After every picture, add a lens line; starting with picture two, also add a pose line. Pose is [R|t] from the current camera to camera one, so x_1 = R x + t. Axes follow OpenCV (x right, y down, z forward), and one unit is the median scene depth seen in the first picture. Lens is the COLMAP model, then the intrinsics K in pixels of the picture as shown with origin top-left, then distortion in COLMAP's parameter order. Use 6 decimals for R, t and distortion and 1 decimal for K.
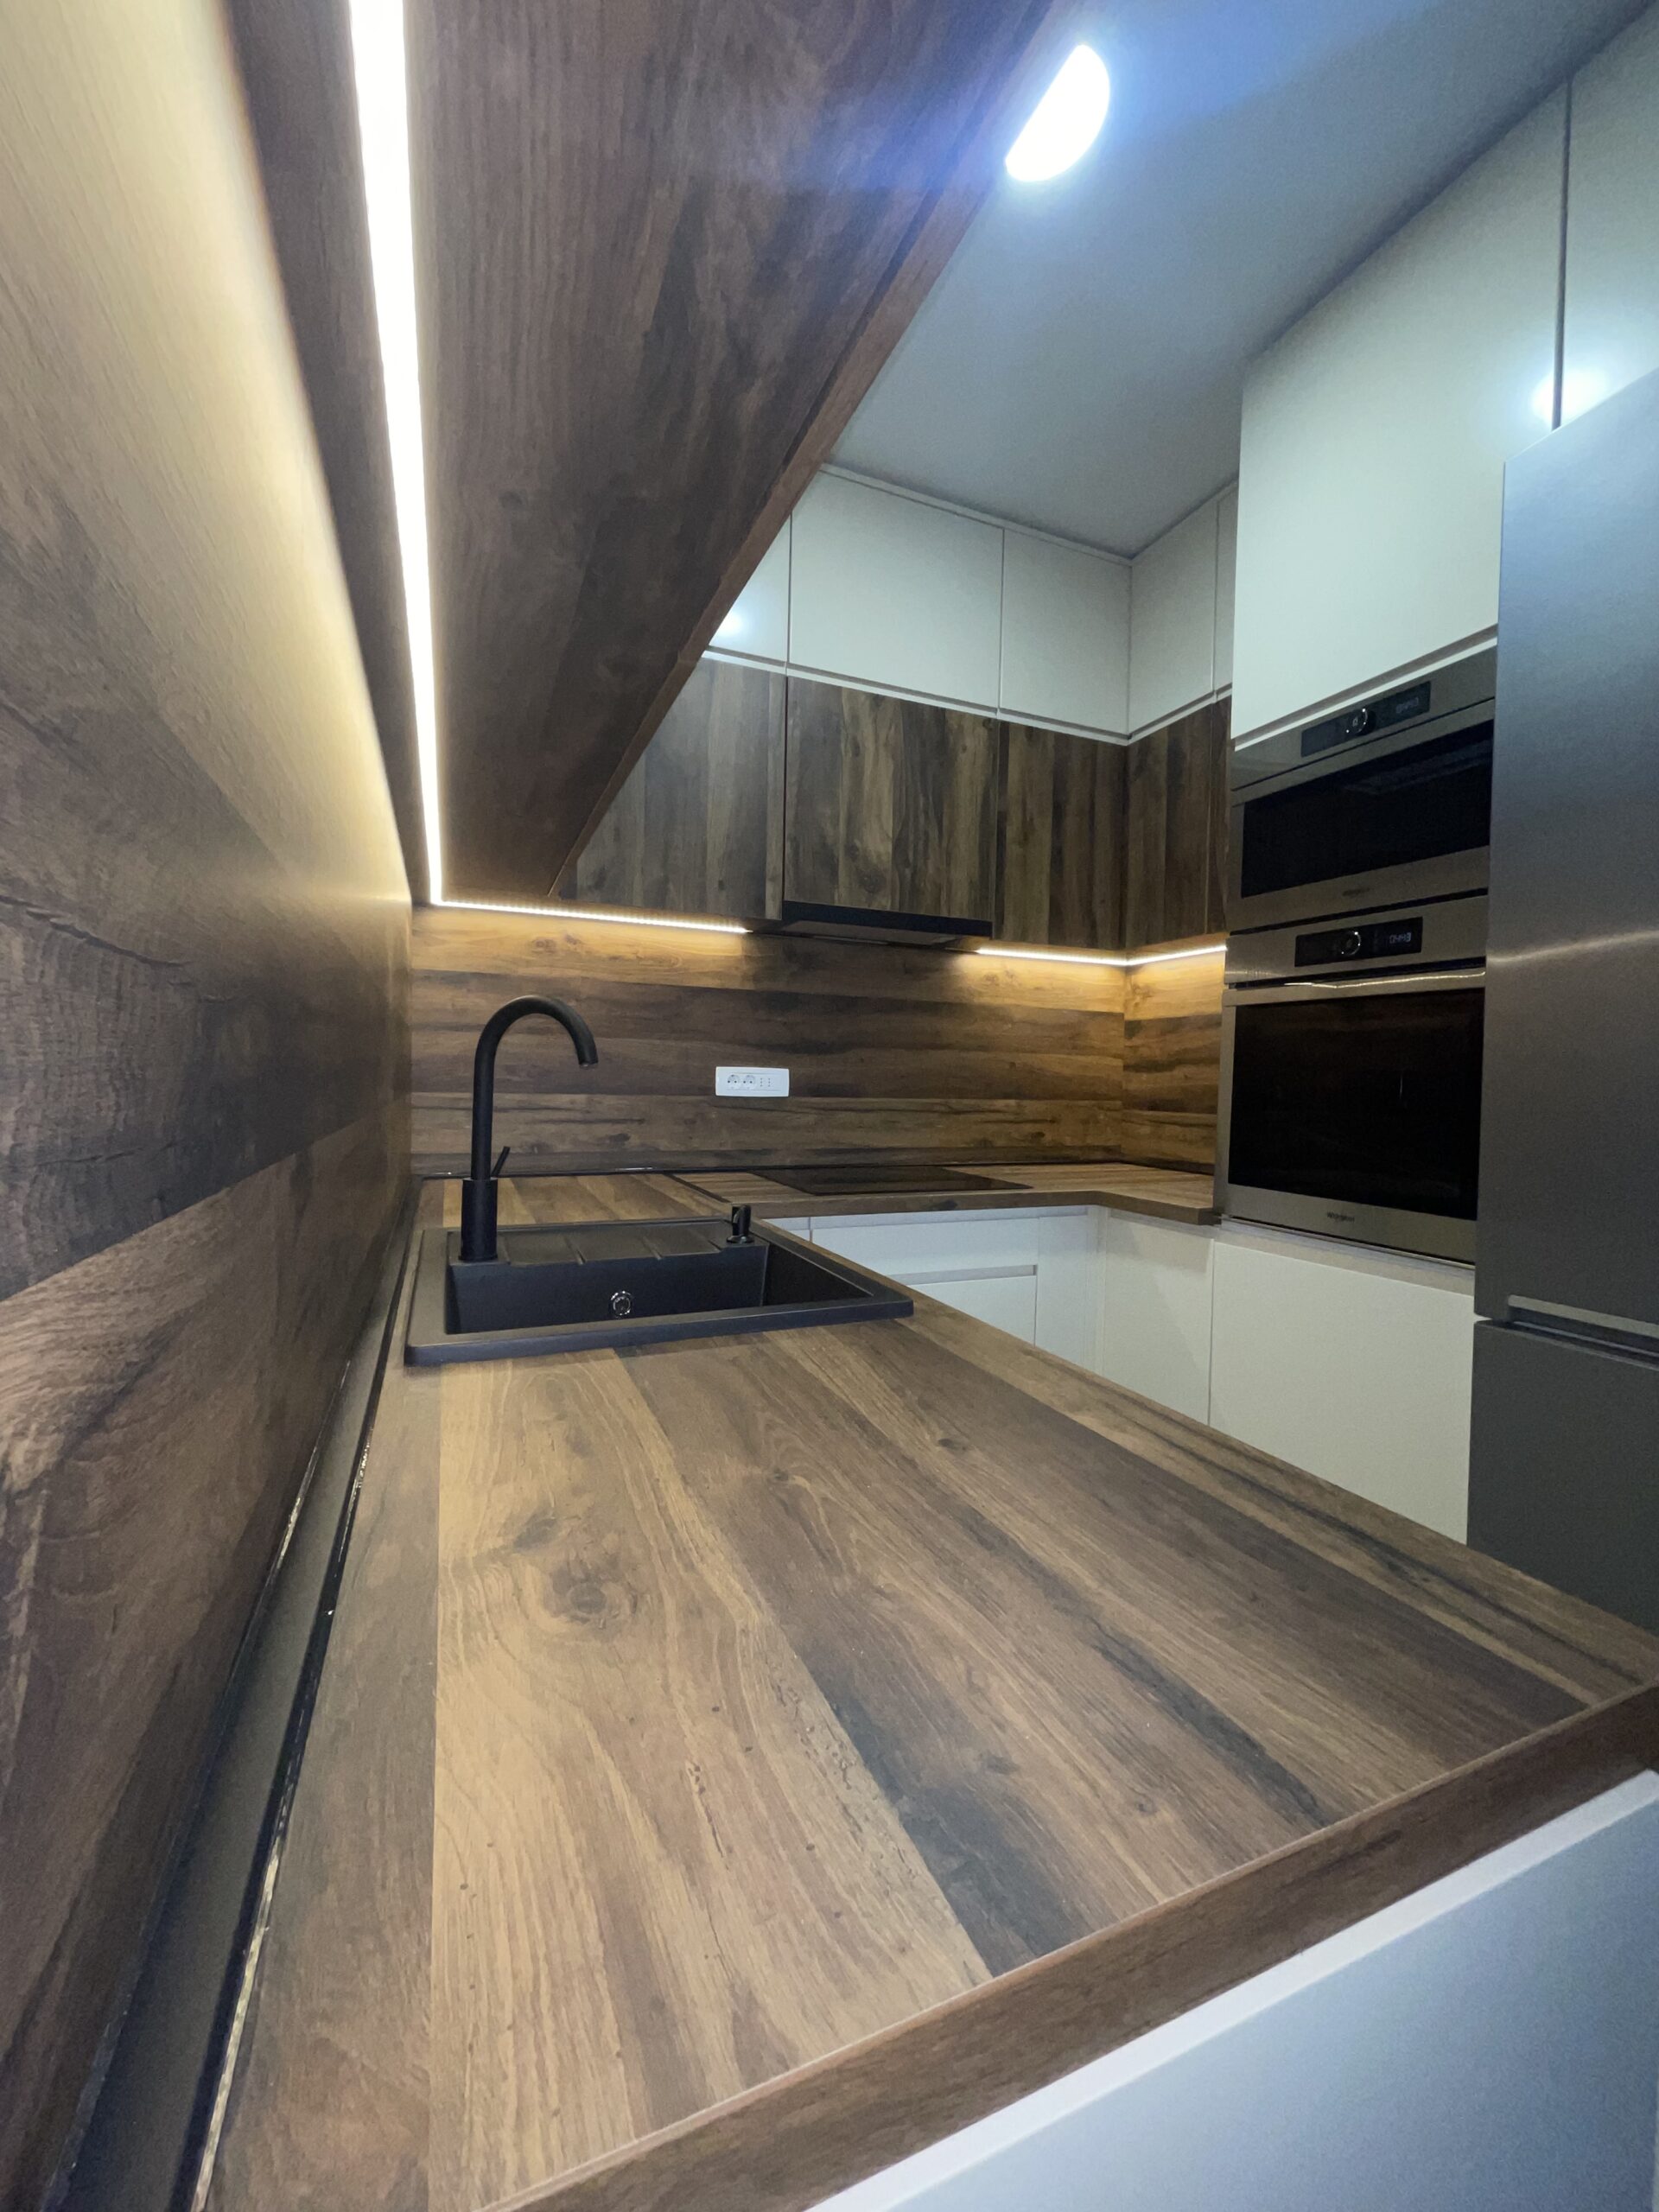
lens RADIAL K [[886.2, 0, 838.2], [0, 886.2, 1103.9], [0, 0, 1]] dist [-0.001515, -0.000083]
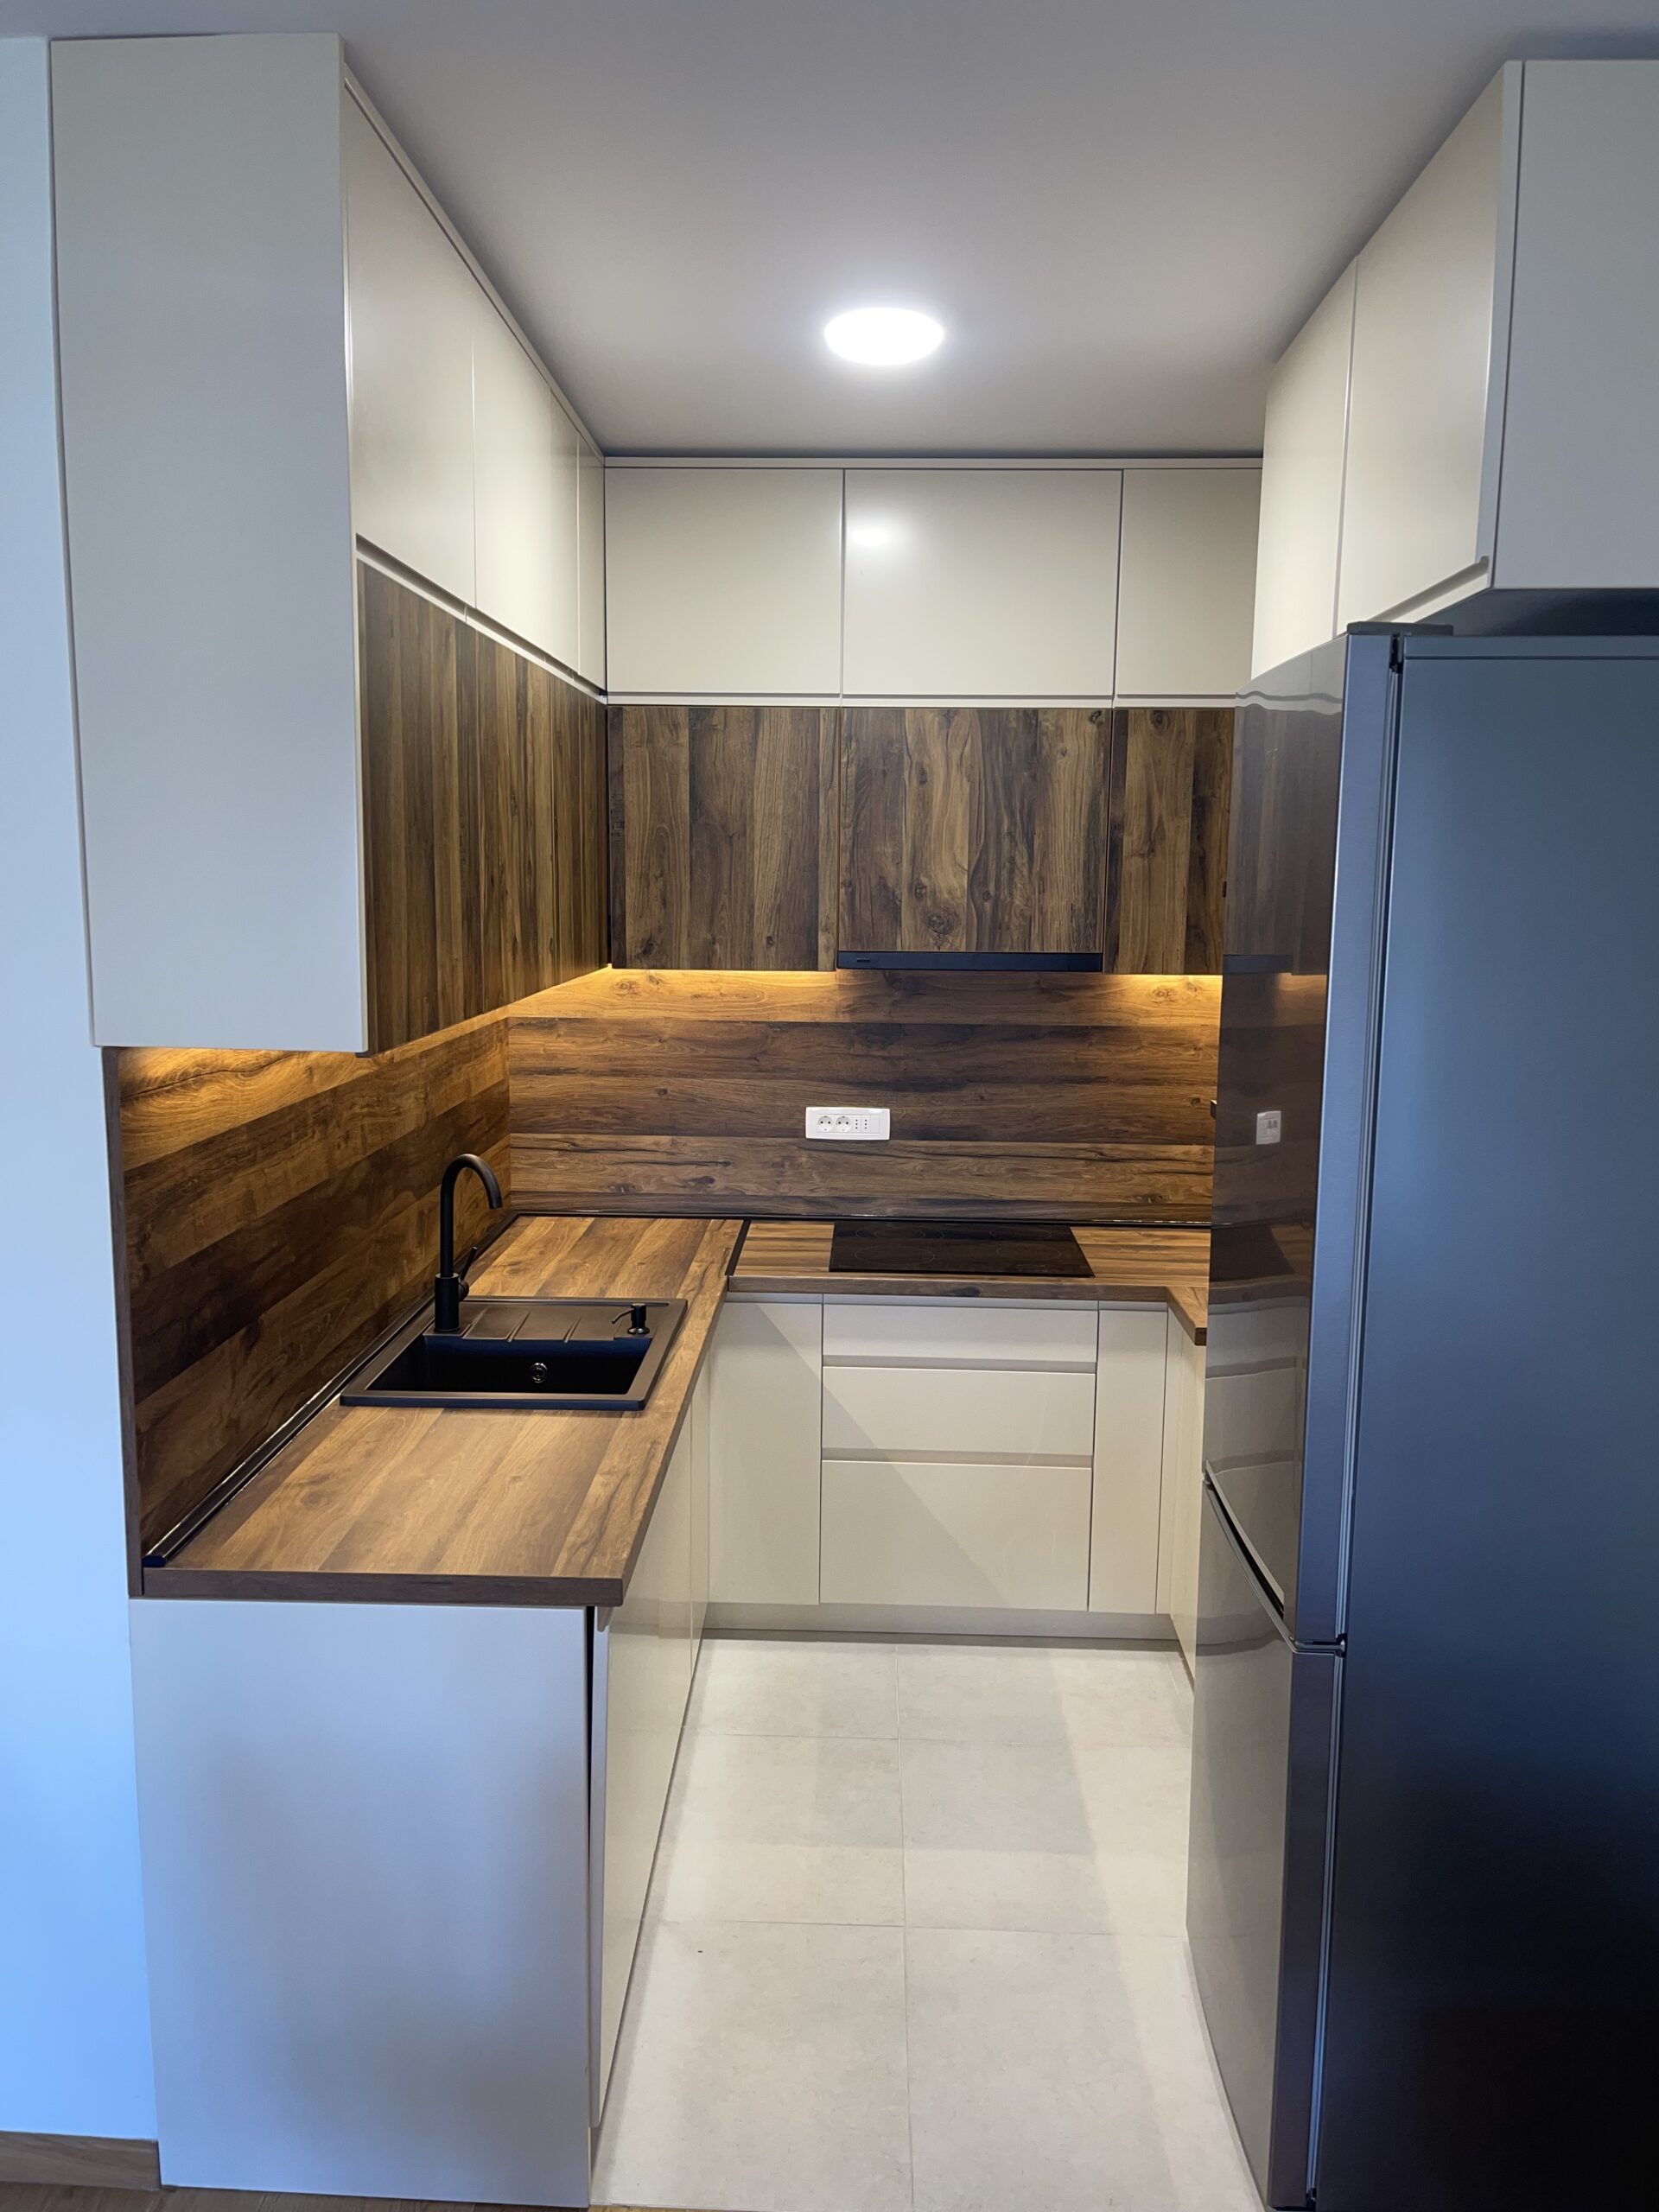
lens RADIAL K [[1676.3, 0, 822.2], [0, 1676.3, 1102.2], [0, 0, 1]] dist [0.052474, 0.000637]
pose [[0.900517, 0.053835, -0.431475, 0.645962], [-0.005349, 0.993602, 0.112809, -0.250241], [0.434787, -0.099279, 0.895044, -0.567511]]
